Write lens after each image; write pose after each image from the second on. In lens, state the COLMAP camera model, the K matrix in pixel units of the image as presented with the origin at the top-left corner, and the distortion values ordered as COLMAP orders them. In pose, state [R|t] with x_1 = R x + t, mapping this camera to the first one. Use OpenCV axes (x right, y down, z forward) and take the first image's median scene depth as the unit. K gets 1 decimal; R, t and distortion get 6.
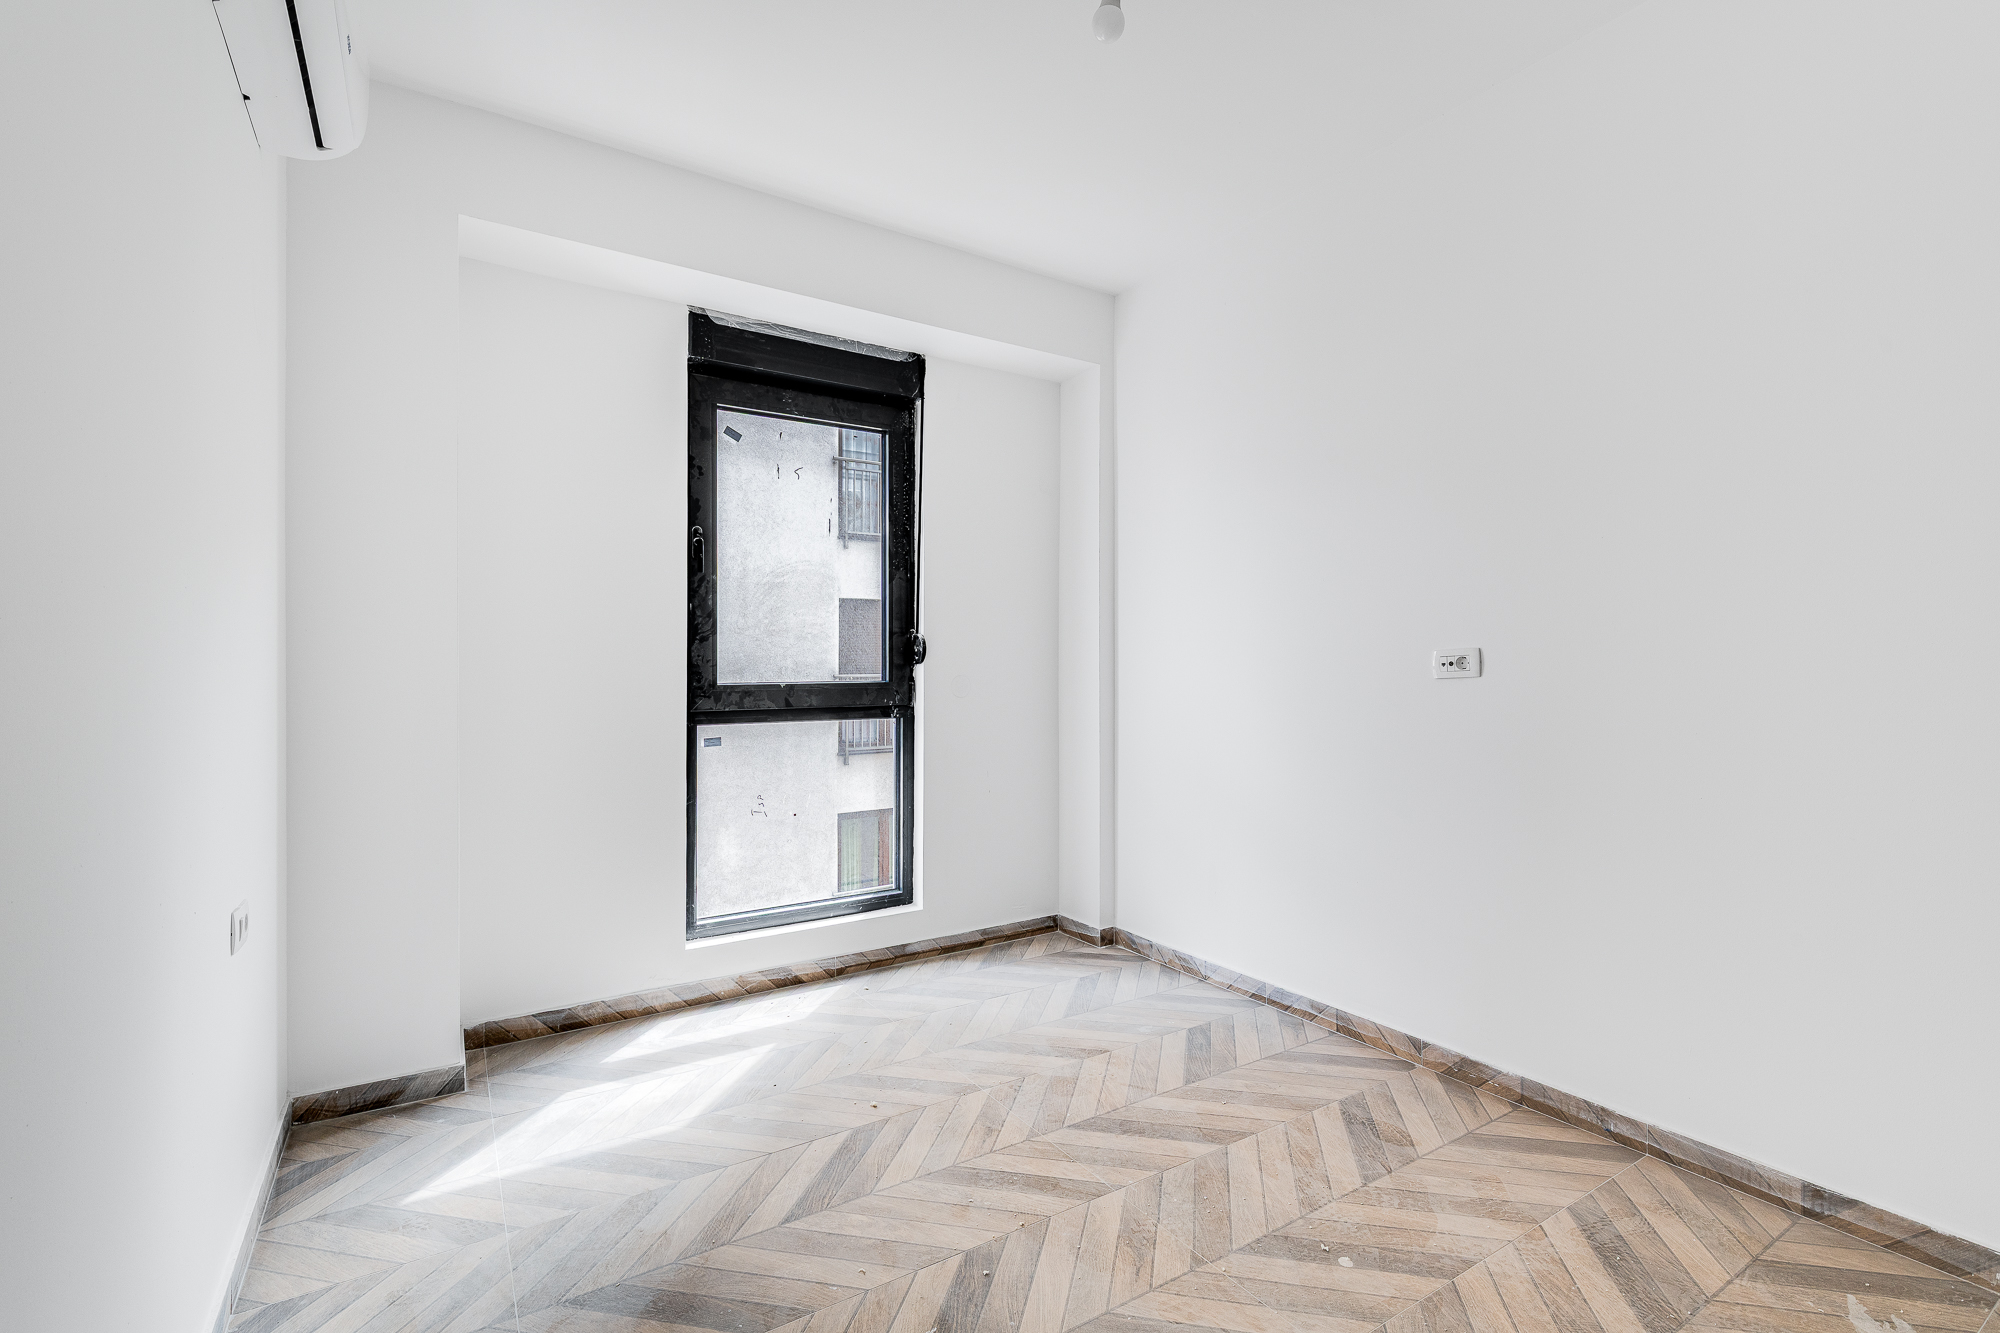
lens RADIAL K [[904.4, 0, 1013.8], [0, 904.4, 663.4], [0, 0, 1]] dist [0.019808, -0.008871]
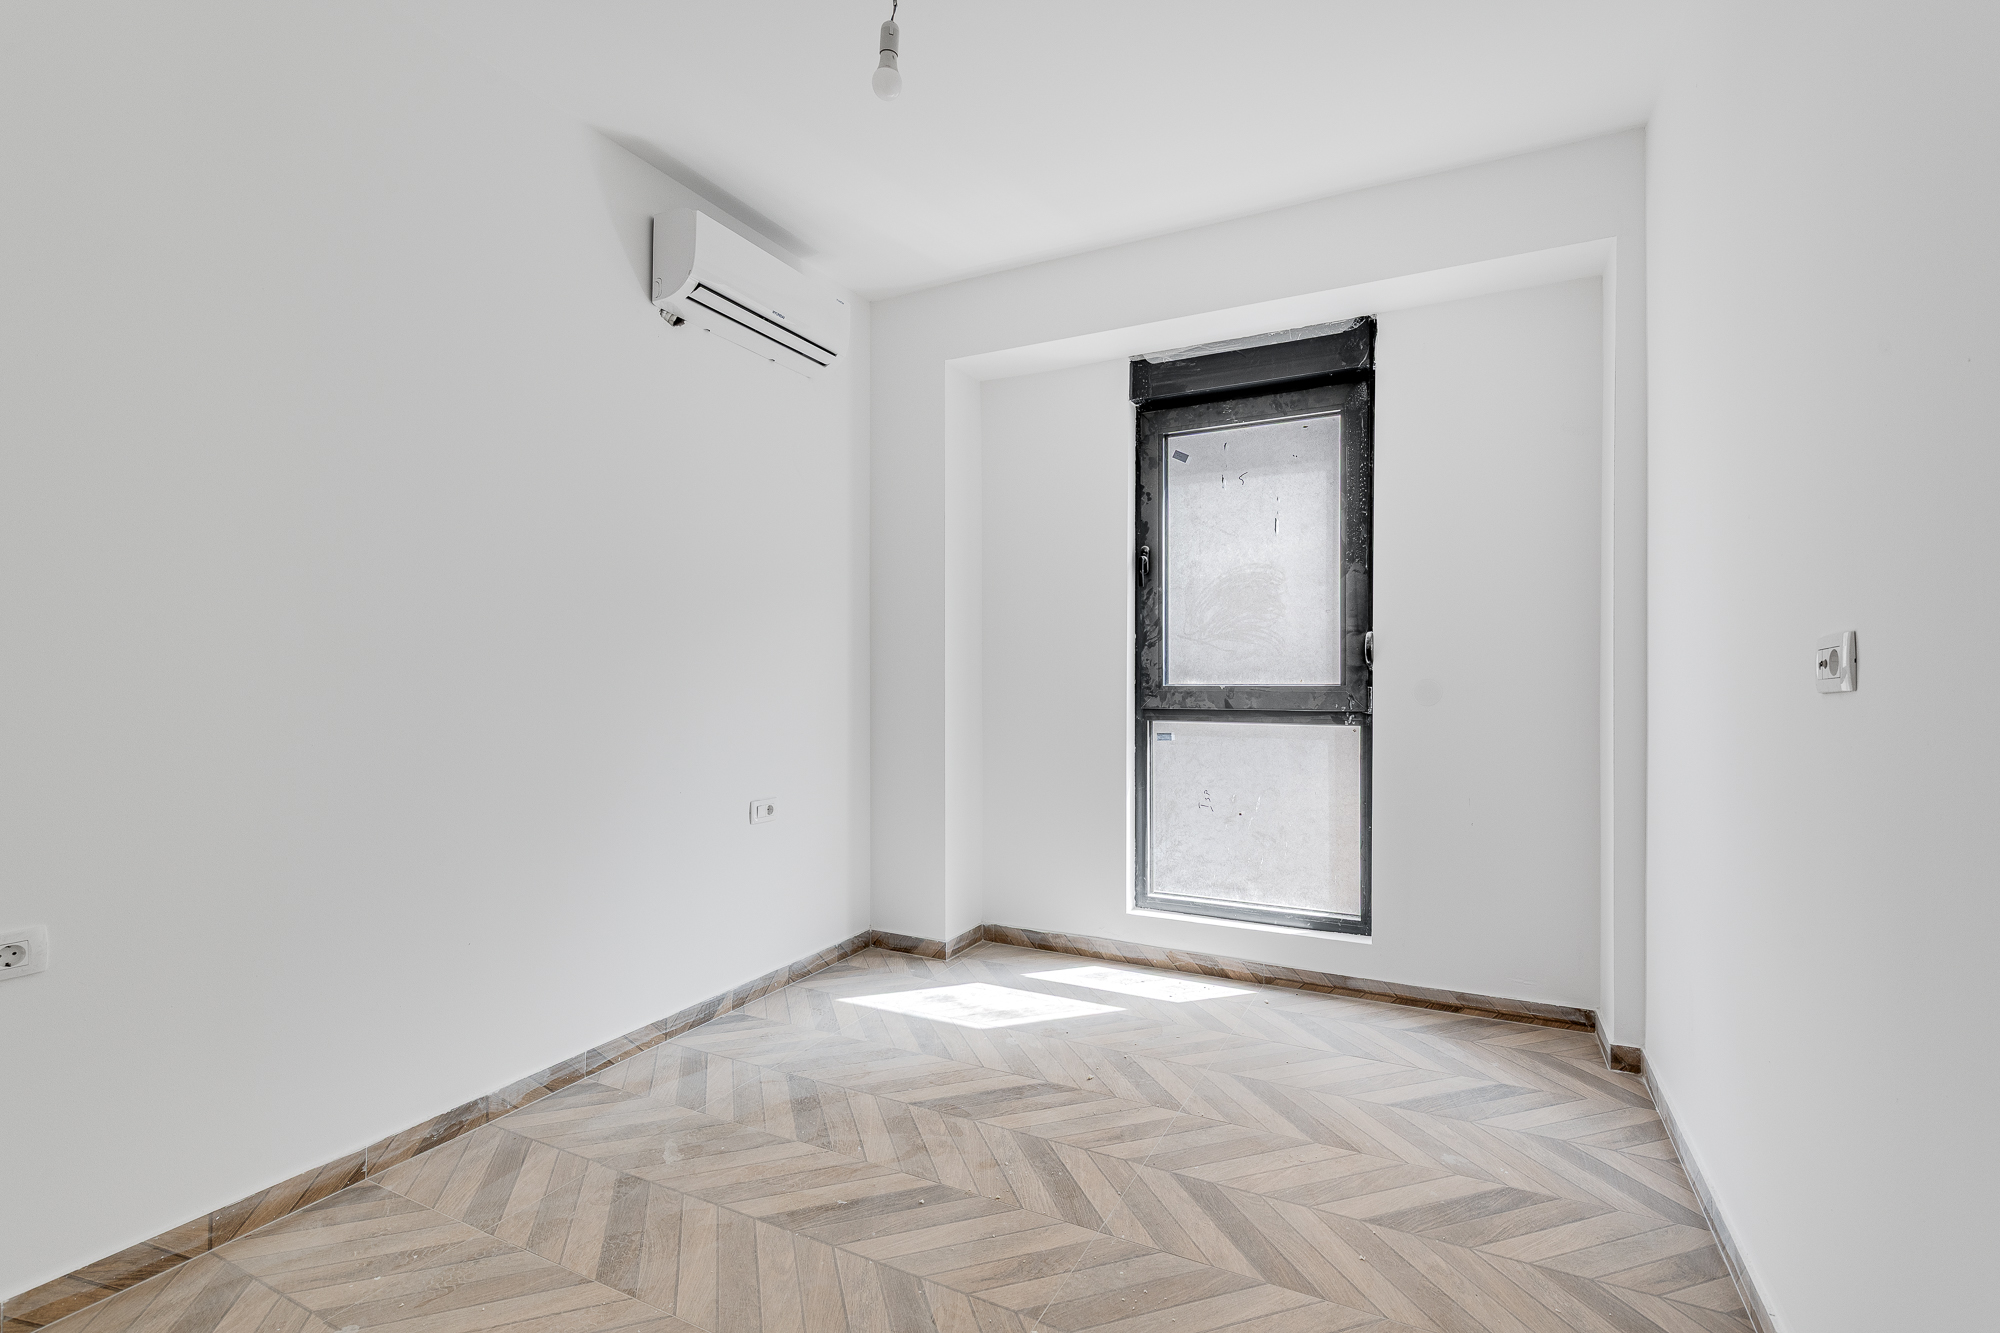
lens RADIAL K [[904.4, 0, 1013.8], [0, 904.4, 663.4], [0, 0, 1]] dist [0.019808, -0.008871]
pose [[0.500432, -0.005474, -0.865759, 0.537323], [0.005025, 0.999982, -0.003418, -0.000520], [0.865761, -0.002640, 0.500450, 0.280137]]
